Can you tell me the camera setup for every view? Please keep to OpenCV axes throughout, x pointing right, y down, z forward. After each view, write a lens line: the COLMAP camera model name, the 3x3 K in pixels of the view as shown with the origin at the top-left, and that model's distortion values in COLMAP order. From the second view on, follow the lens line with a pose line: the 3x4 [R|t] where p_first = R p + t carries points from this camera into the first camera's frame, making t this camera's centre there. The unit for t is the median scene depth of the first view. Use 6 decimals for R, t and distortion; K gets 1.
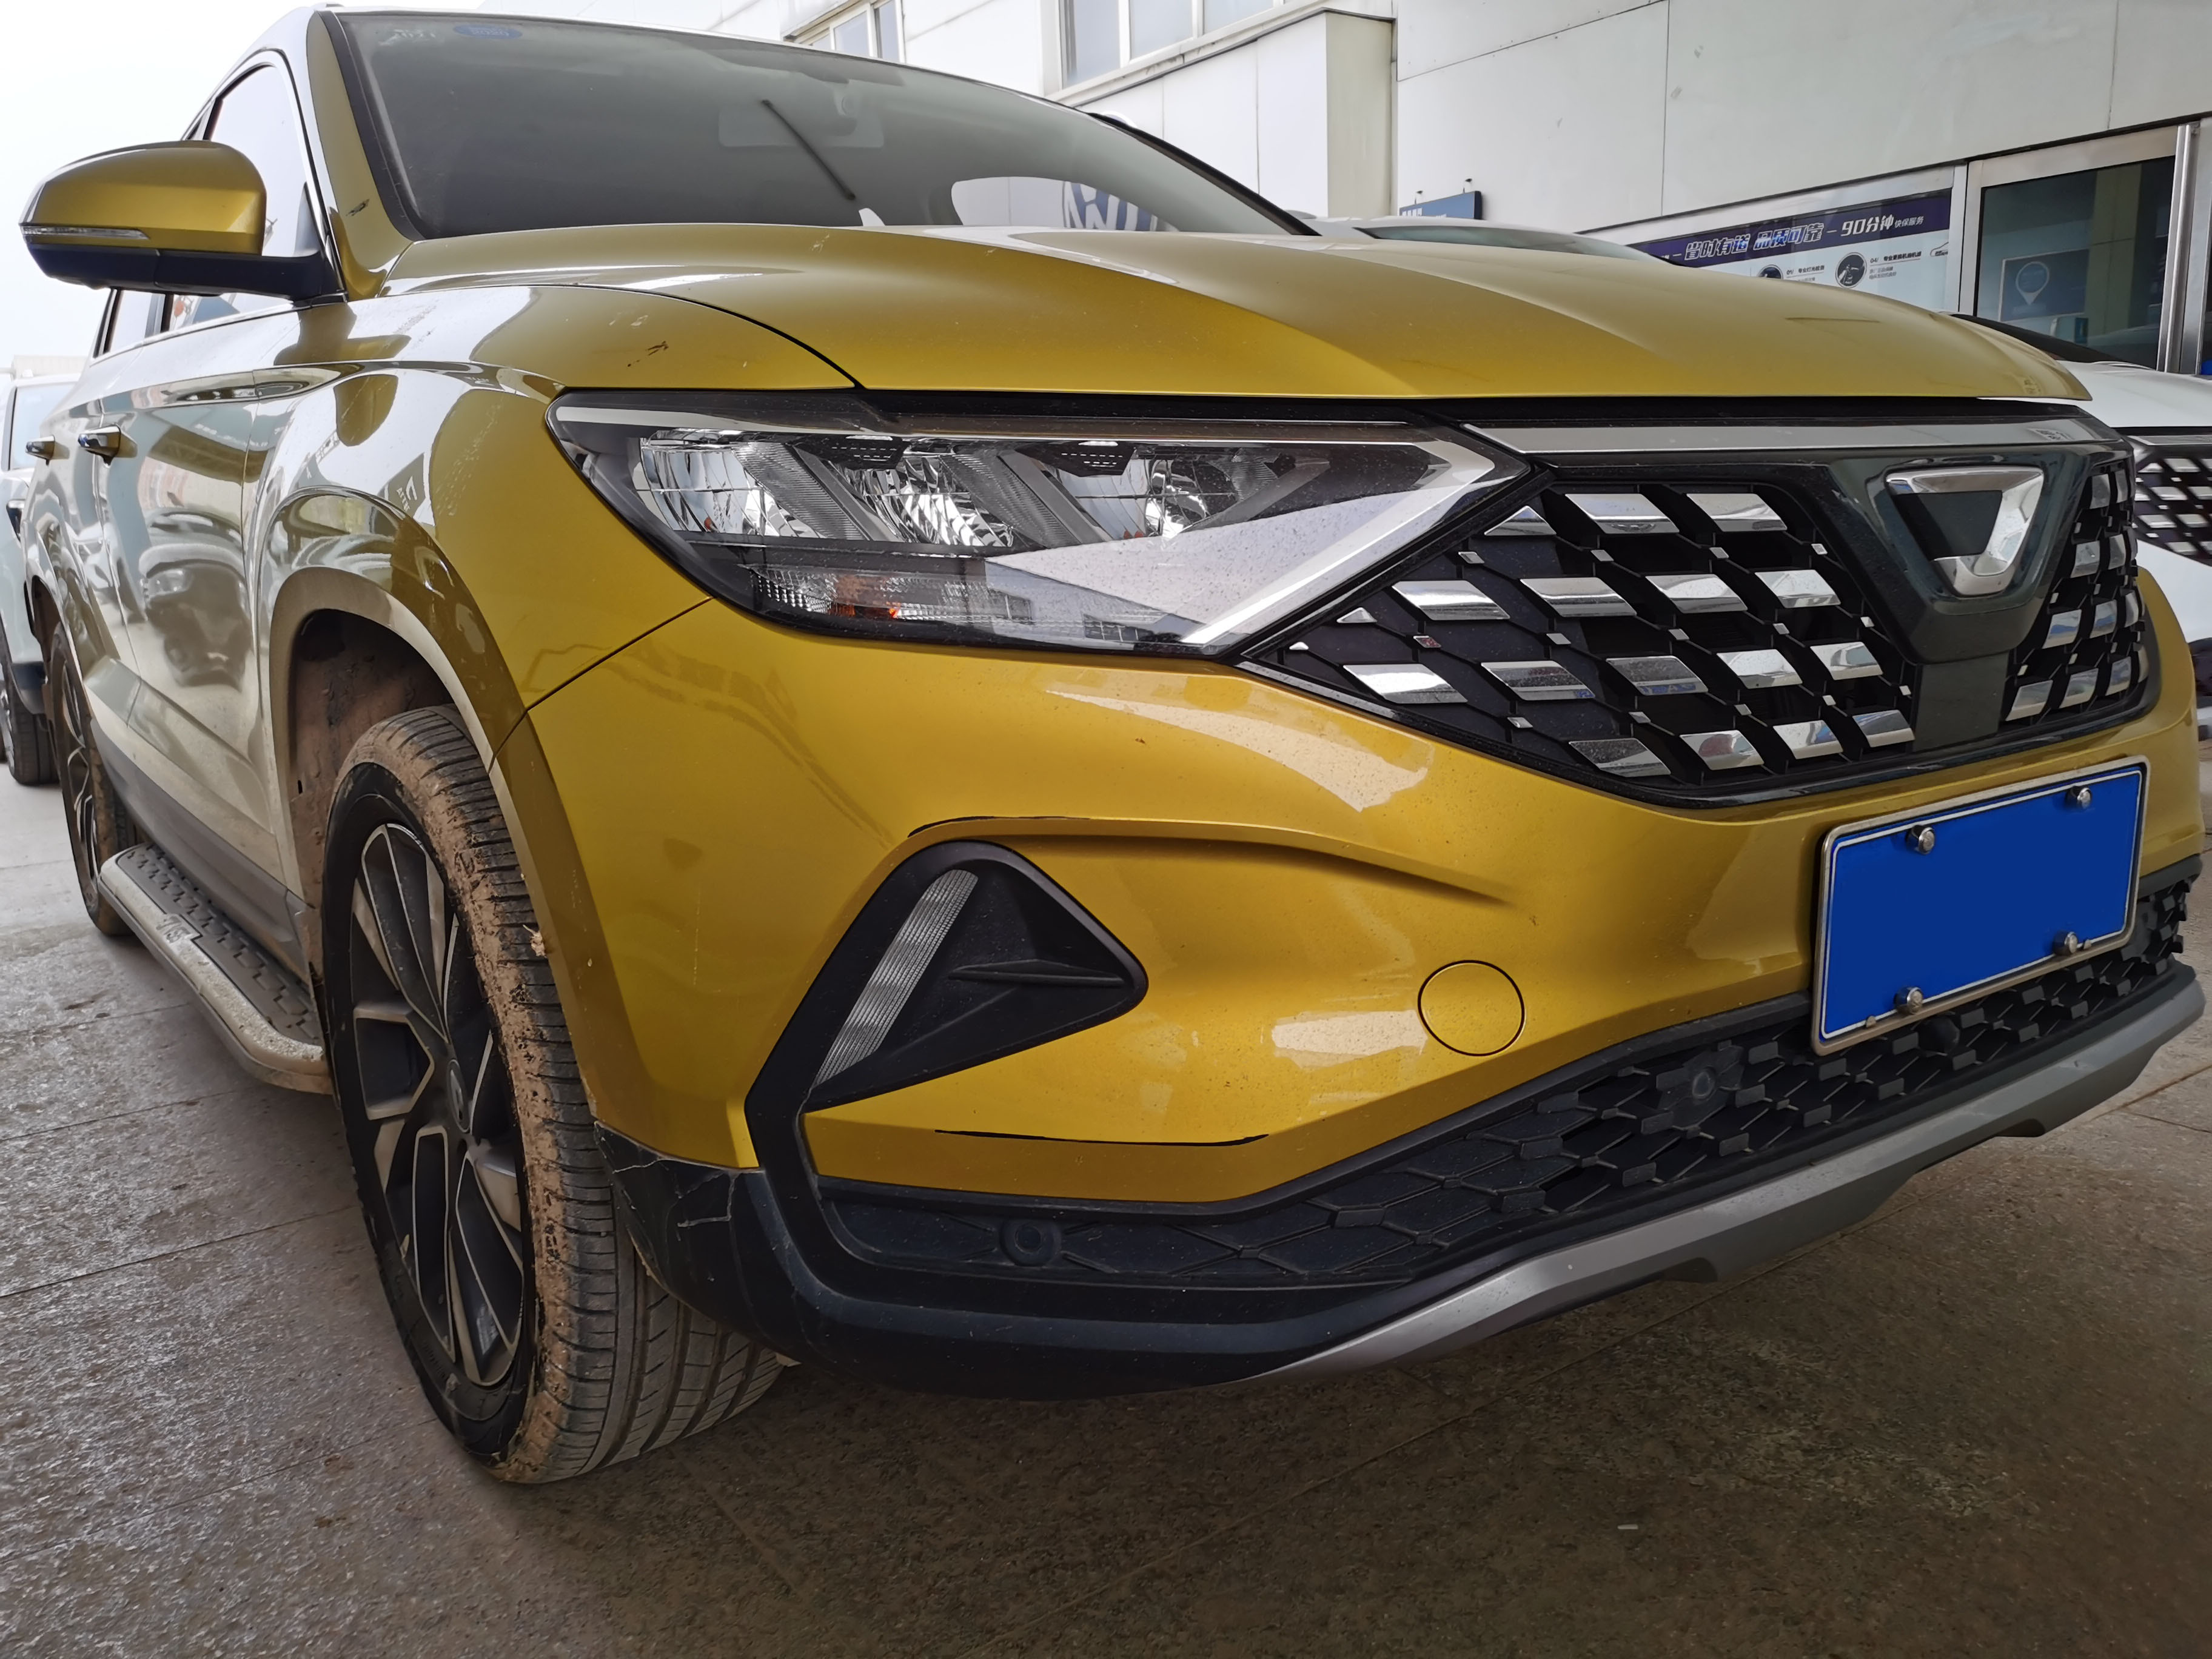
lens RADIAL K [[1722.1, 0, 1106.0], [0, 1722.1, 829.5], [0, 0, 1]] dist [0.036735, -0.037812]
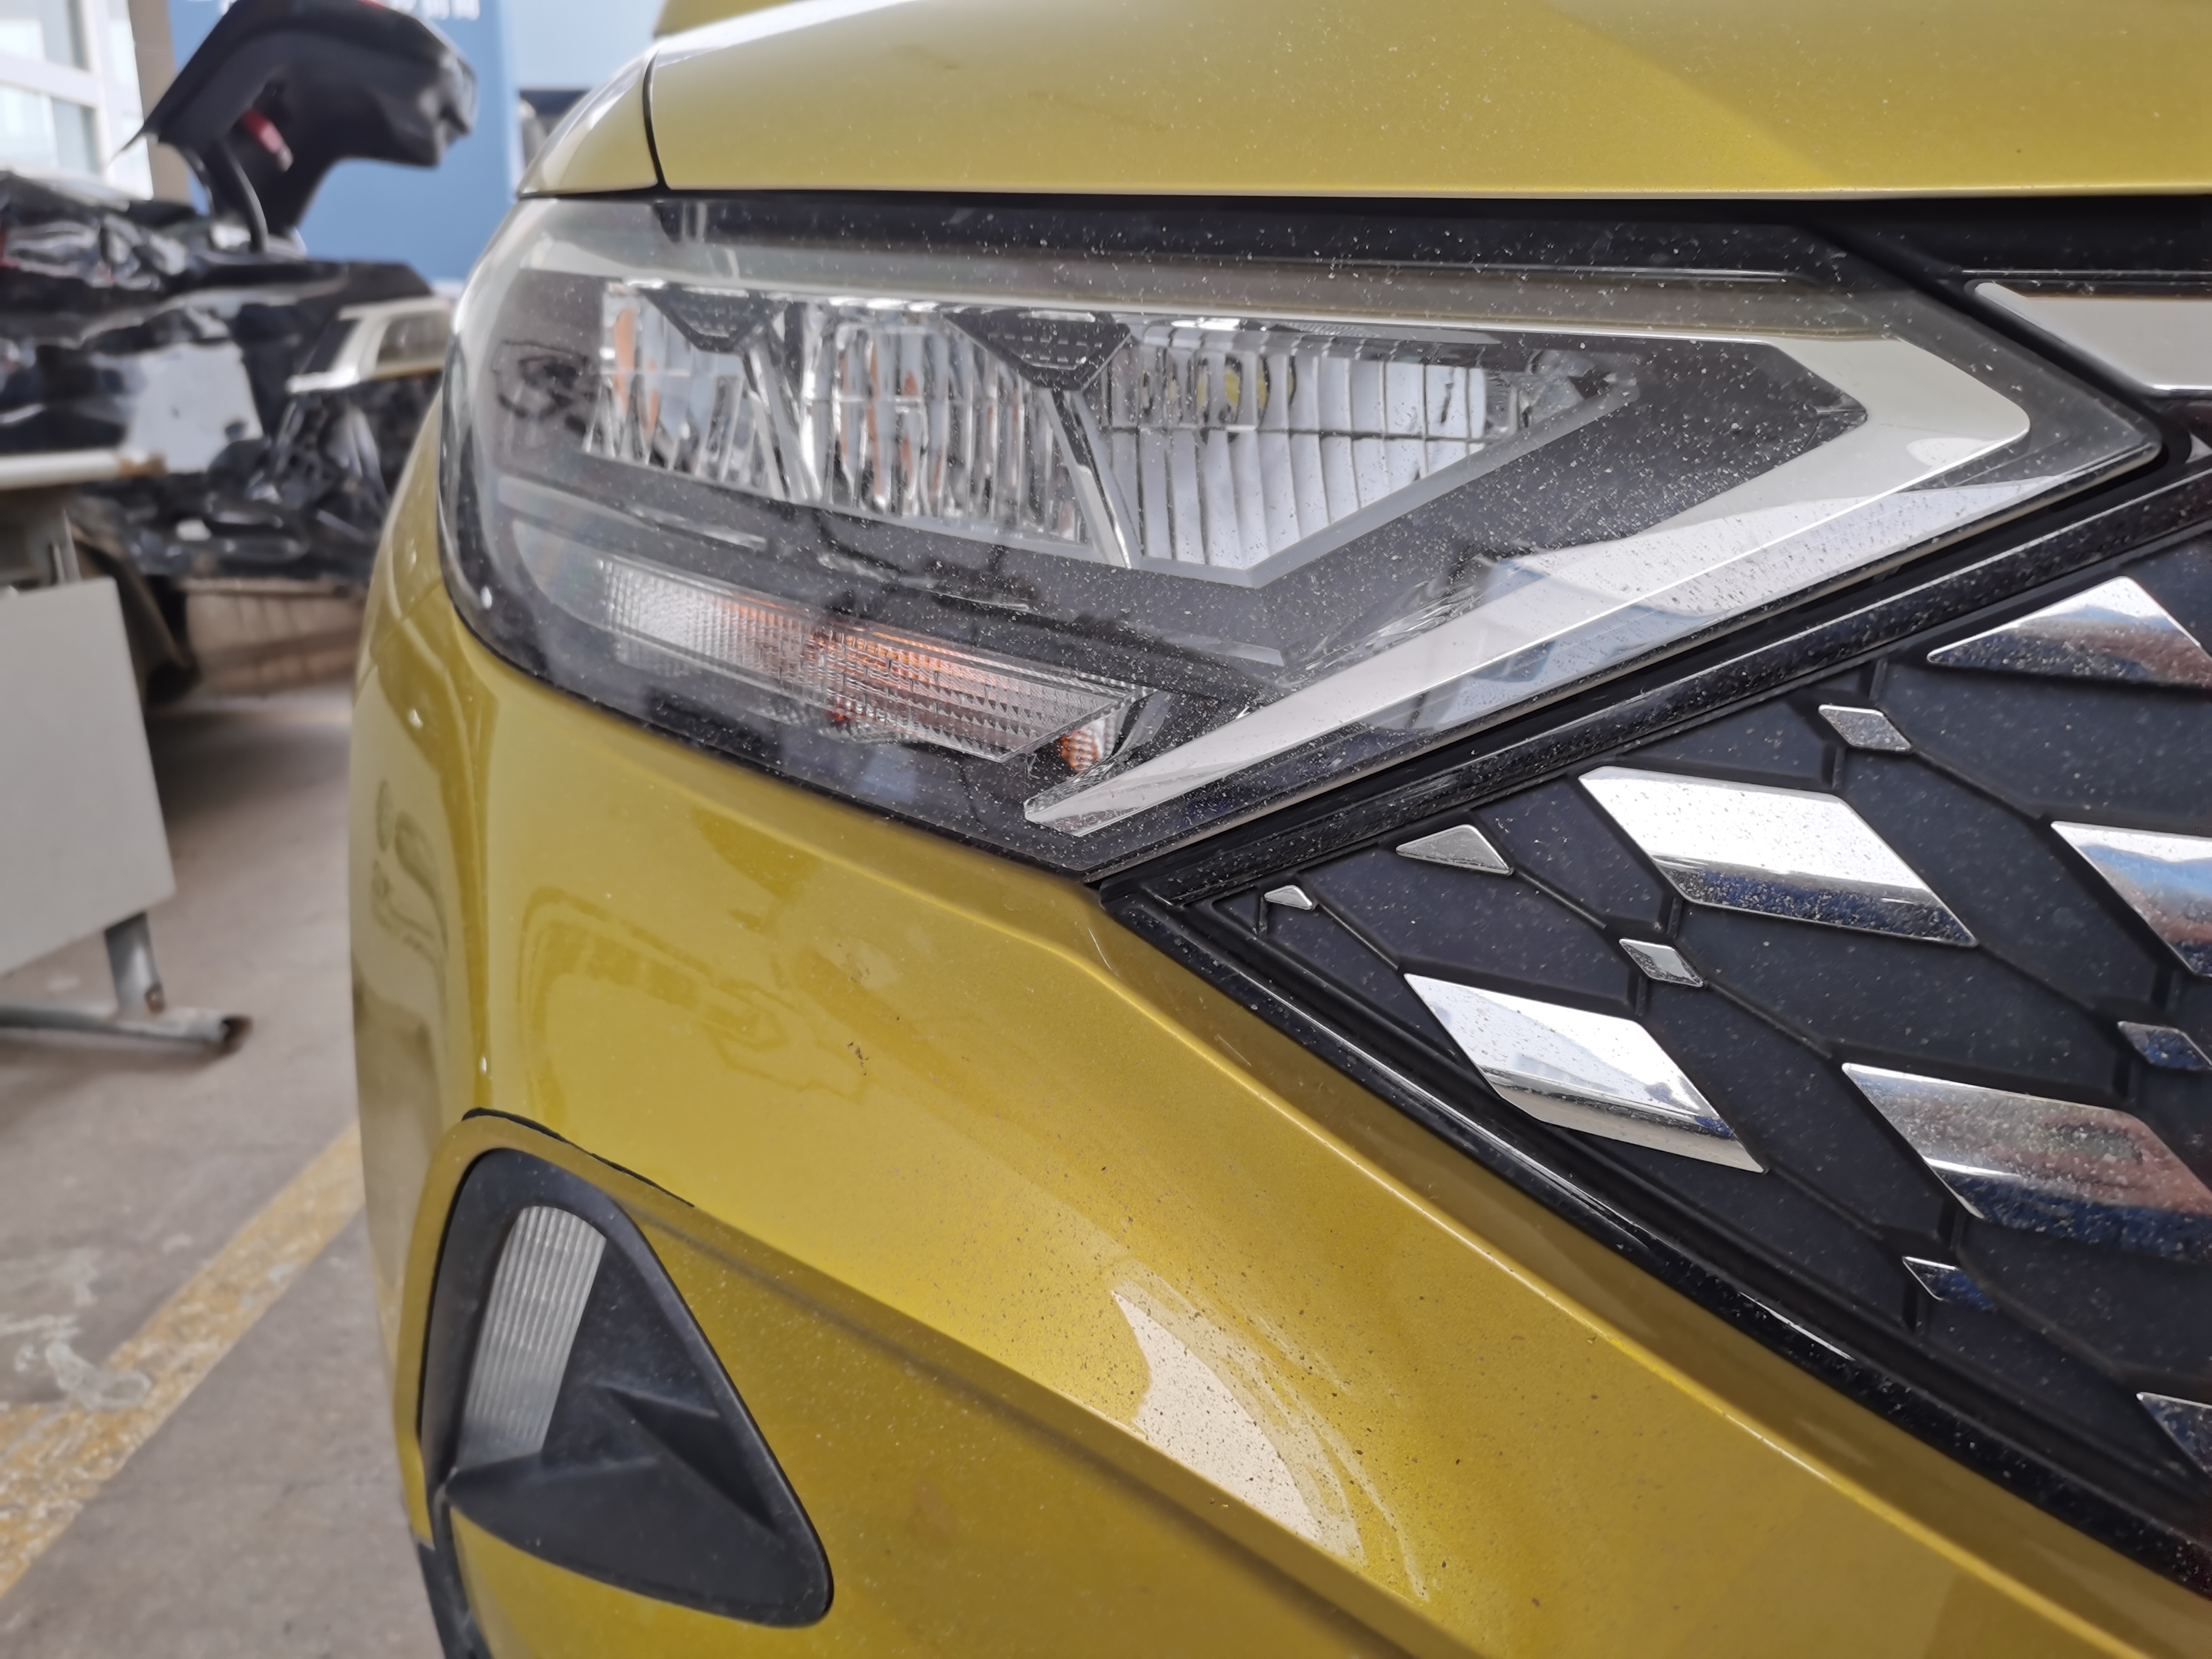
lens RADIAL K [[1722.1, 0, 1106.0], [0, 1722.1, 829.5], [0, 0, 1]] dist [0.036735, -0.037812]
pose [[0.823077, 0.187298, -0.536157, 0.267233], [-0.156265, 0.982302, 0.103263, -0.149448], [0.546009, -0.001211, 0.837778, 0.669112]]
